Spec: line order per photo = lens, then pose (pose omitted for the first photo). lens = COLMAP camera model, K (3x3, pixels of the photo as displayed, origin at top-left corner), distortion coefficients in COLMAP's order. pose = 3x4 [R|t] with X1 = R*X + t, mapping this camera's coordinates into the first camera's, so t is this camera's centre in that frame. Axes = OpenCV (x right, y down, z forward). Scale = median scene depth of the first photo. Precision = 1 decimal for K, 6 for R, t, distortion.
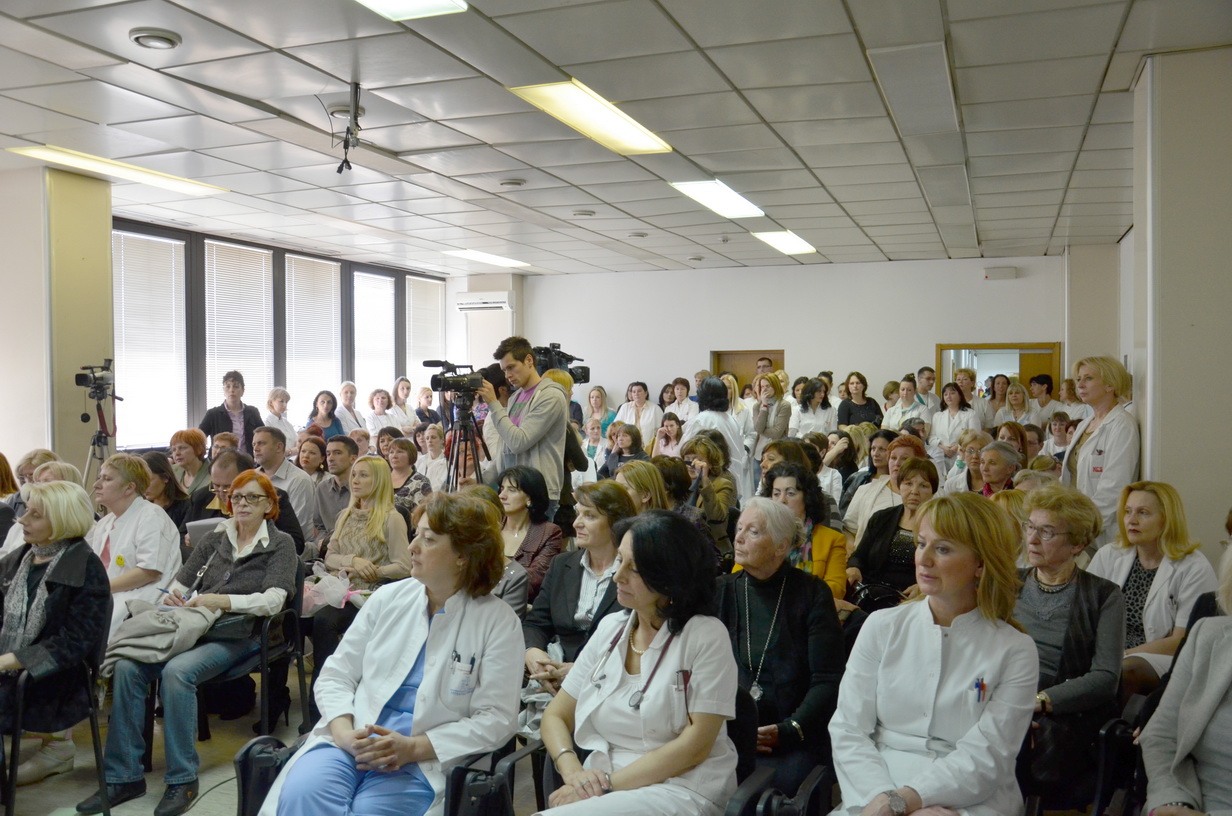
lens RADIAL K [[1048.7, 0, 616.0], [0, 1048.7, 408.0], [0, 0, 1]] dist [-0.129544, 0.132173]
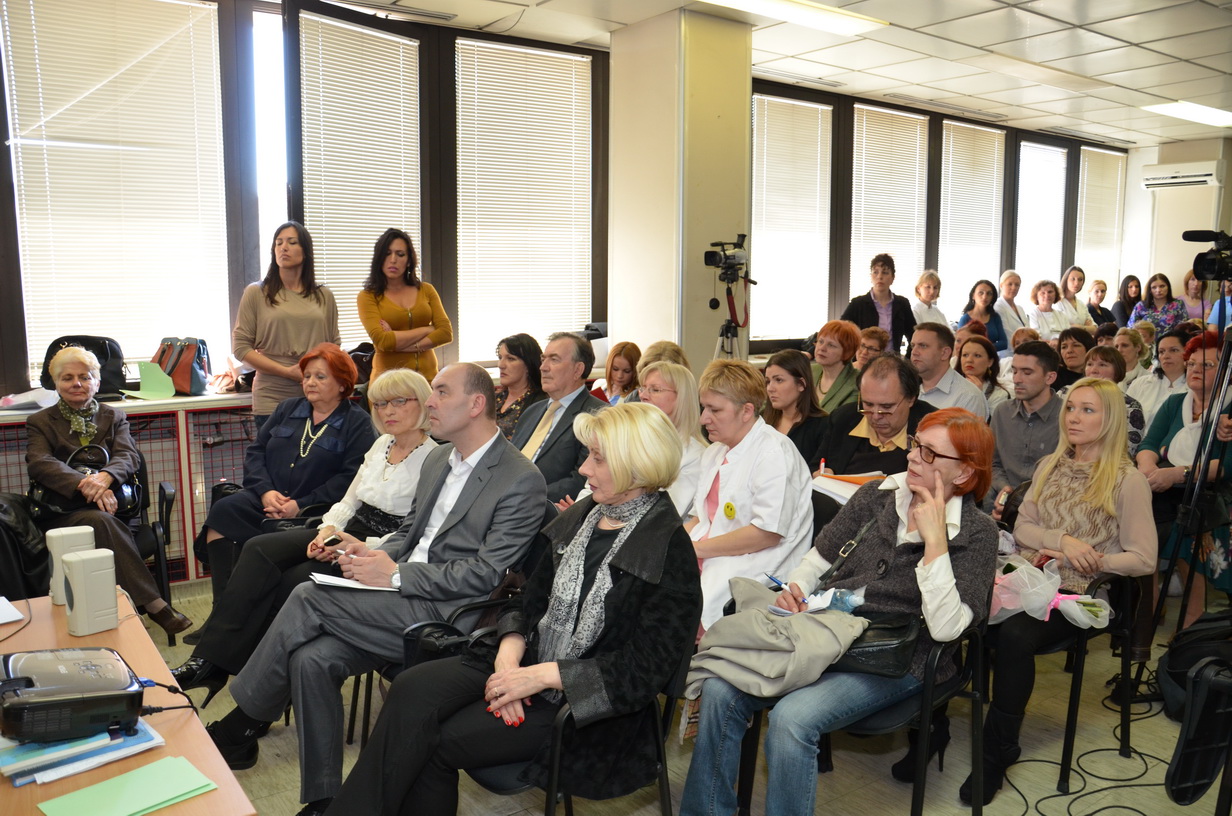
lens RADIAL K [[959.4, 0, 616.0], [0, 959.4, 408.0], [0, 0, 1]] dist [-0.190898, 0.229120]
pose [[0.818530, 0.089448, -0.567457, -0.119784], [-0.022950, 0.992107, 0.123280, -0.000434], [0.574005, -0.087885, 0.814122, 0.279972]]
